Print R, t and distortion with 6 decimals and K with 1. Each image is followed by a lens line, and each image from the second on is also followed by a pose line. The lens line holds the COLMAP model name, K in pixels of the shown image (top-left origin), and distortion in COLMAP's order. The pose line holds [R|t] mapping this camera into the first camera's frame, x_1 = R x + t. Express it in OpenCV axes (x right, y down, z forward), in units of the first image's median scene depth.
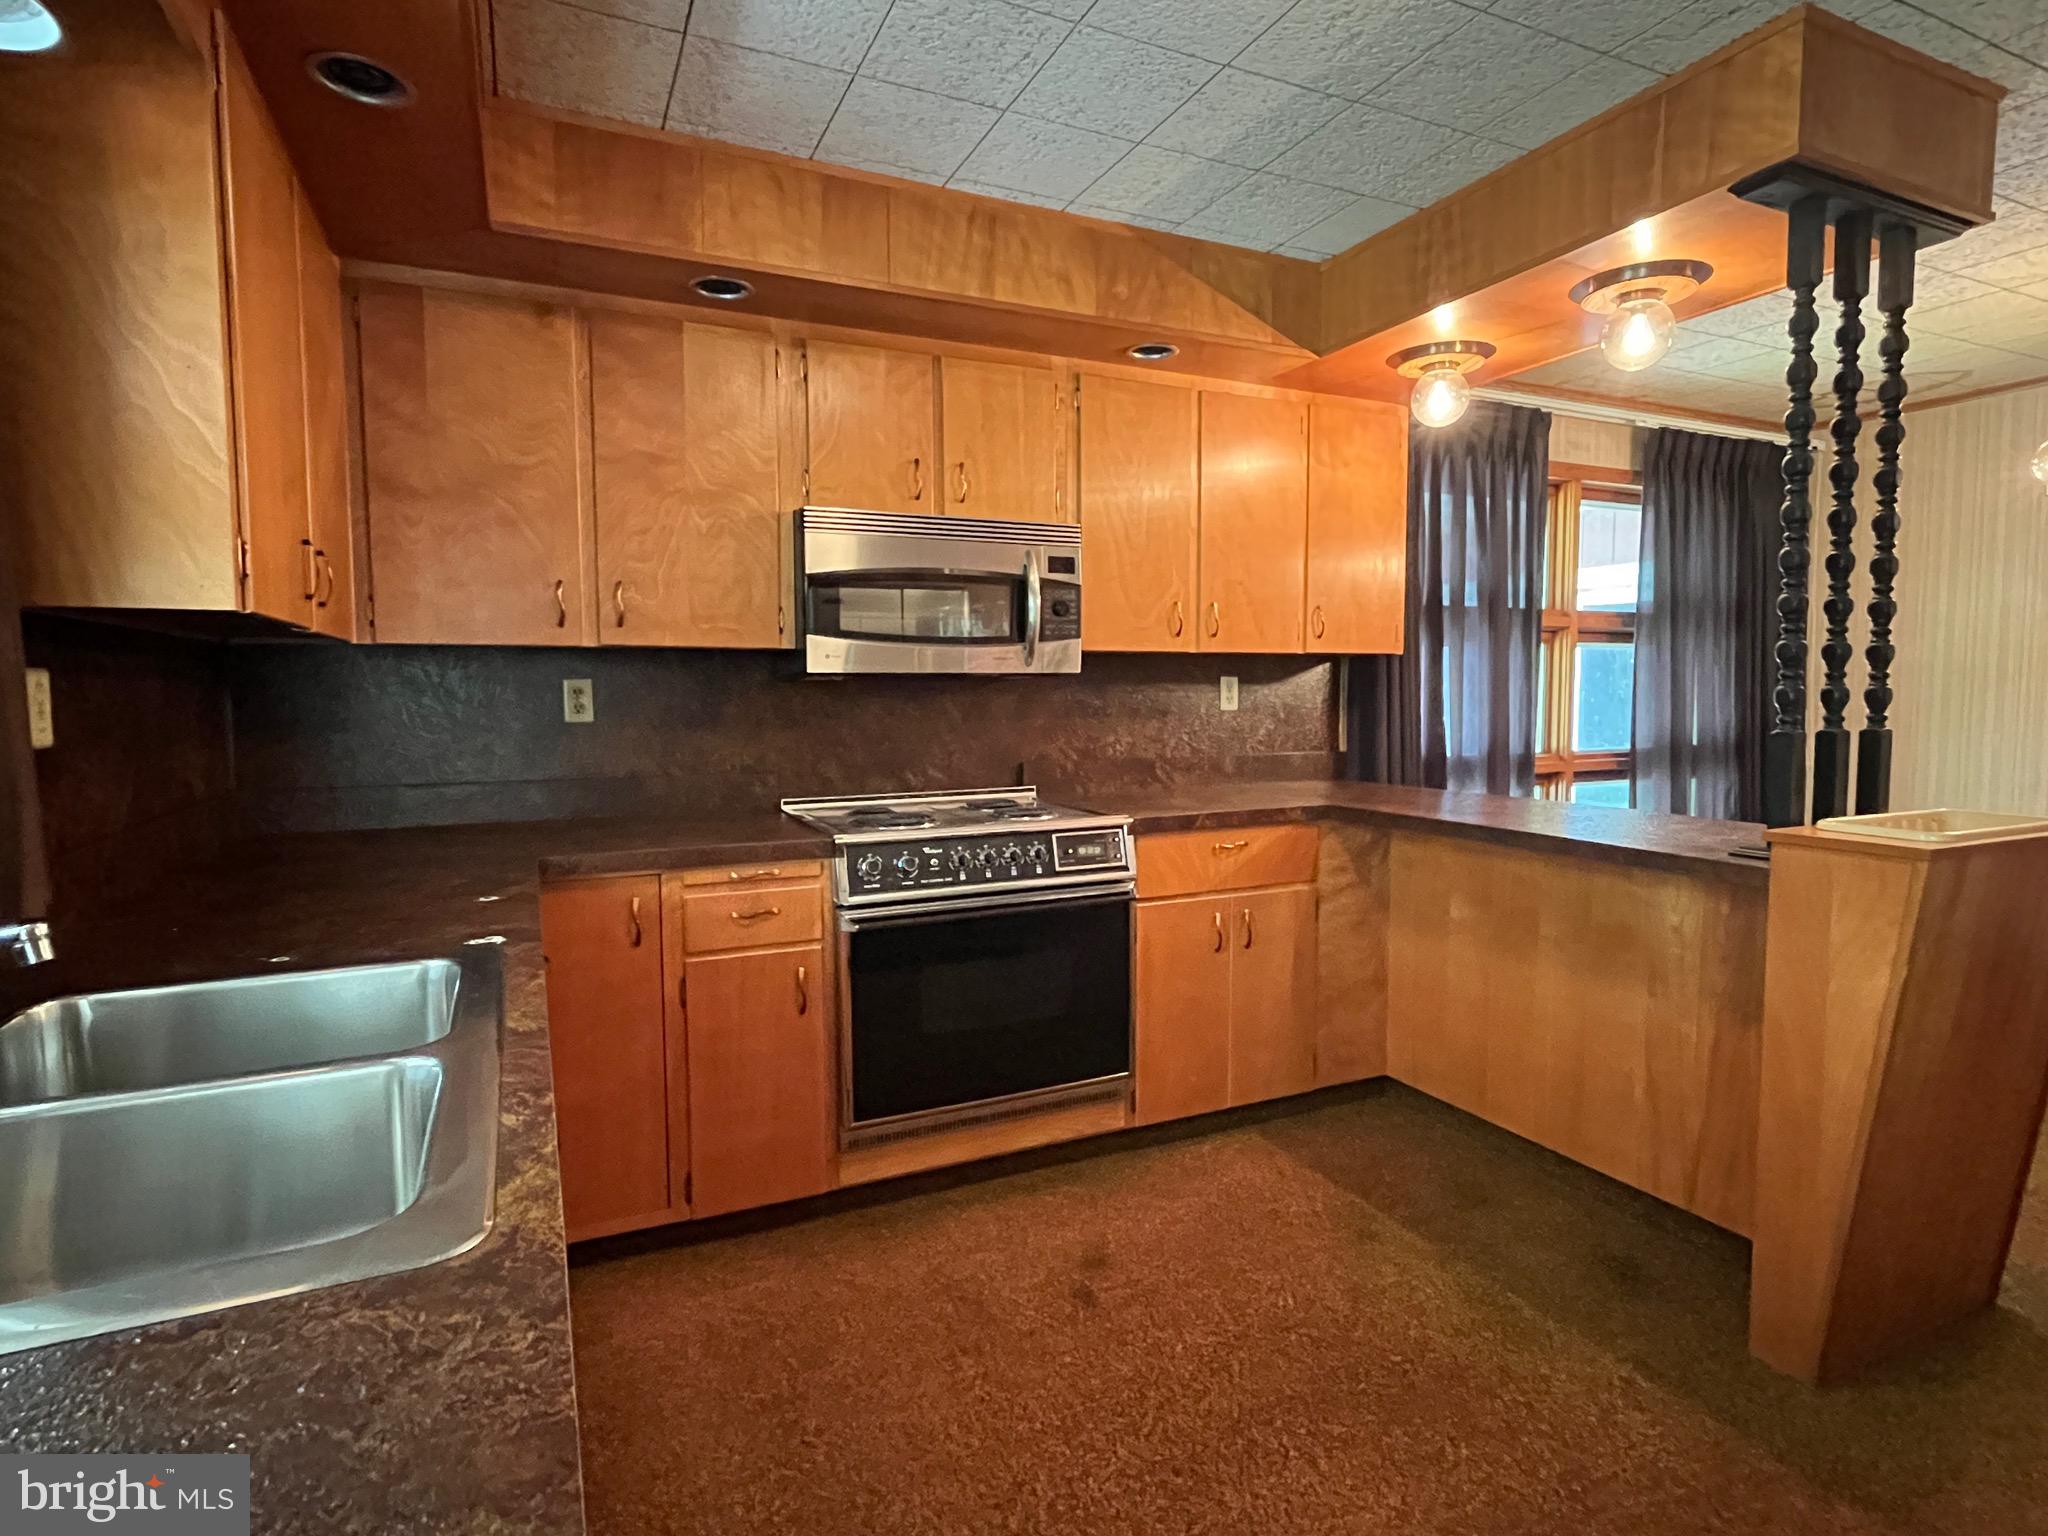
lens RADIAL K [[1074.4, 0, 1024.0], [0, 1074.4, 768.0], [0, 0, 1]] dist [-0.001284, -0.000283]
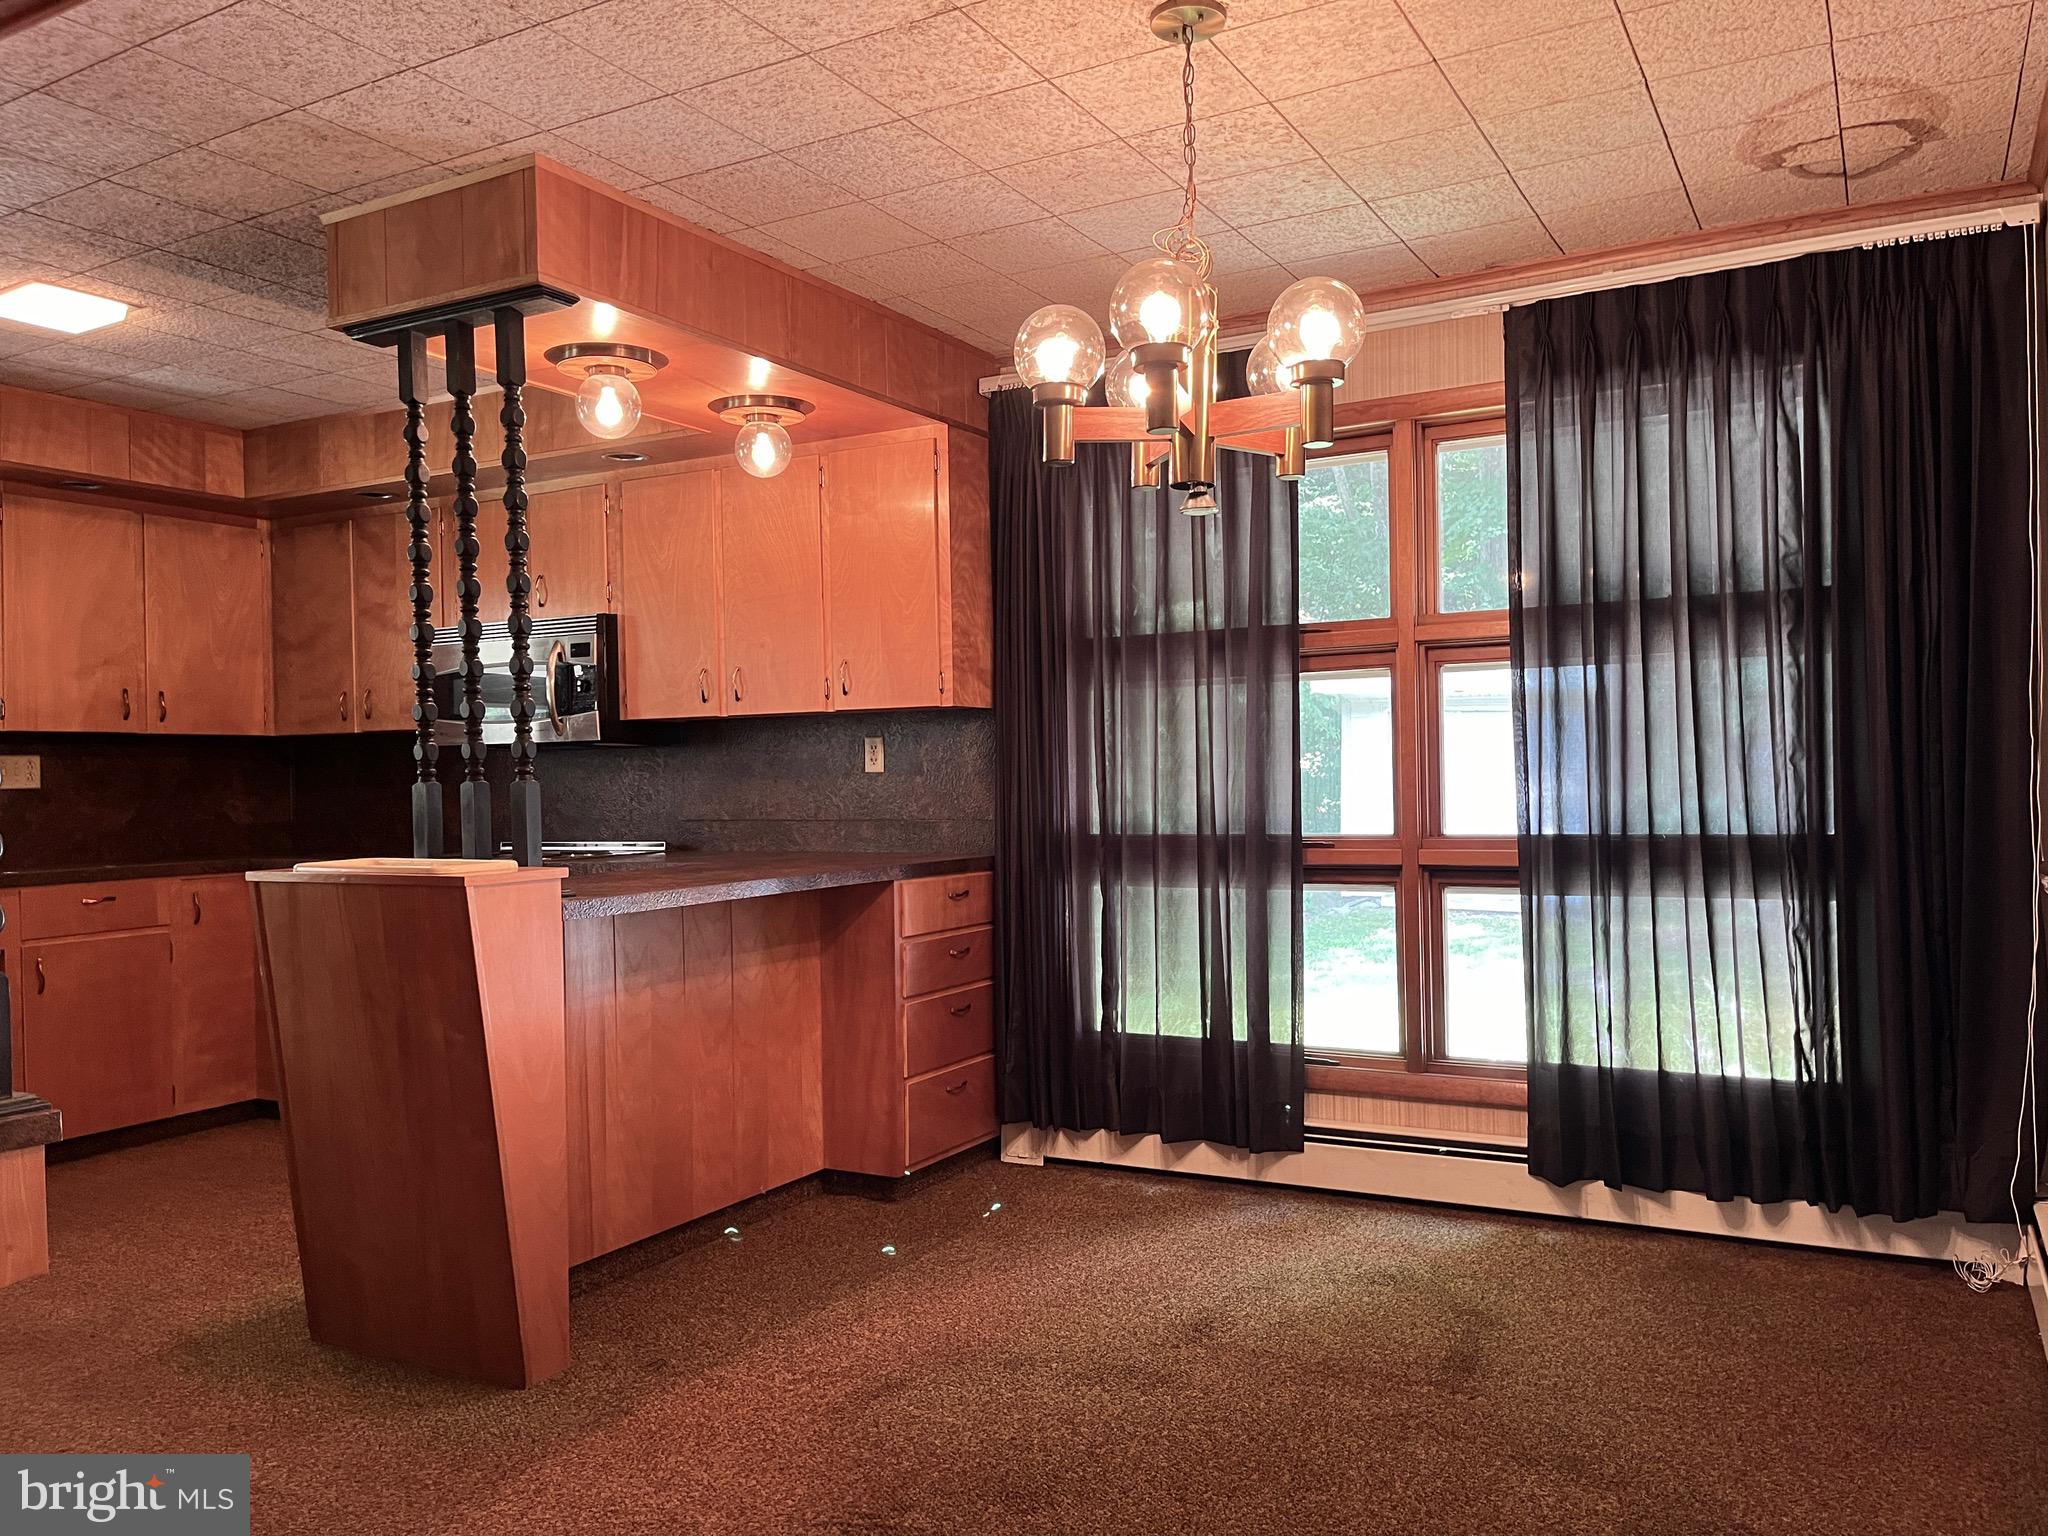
lens RADIAL K [[1557.1, 0, 1024.0], [0, 1557.1, 768.0], [0, 0, 1]] dist [0.001898, 0.000474]
pose [[0.584407, -0.010306, -0.811395, 1.202520], [-0.043948, 0.998050, -0.044330, -0.003408], [0.810270, 0.061566, 0.582814, 0.286508]]
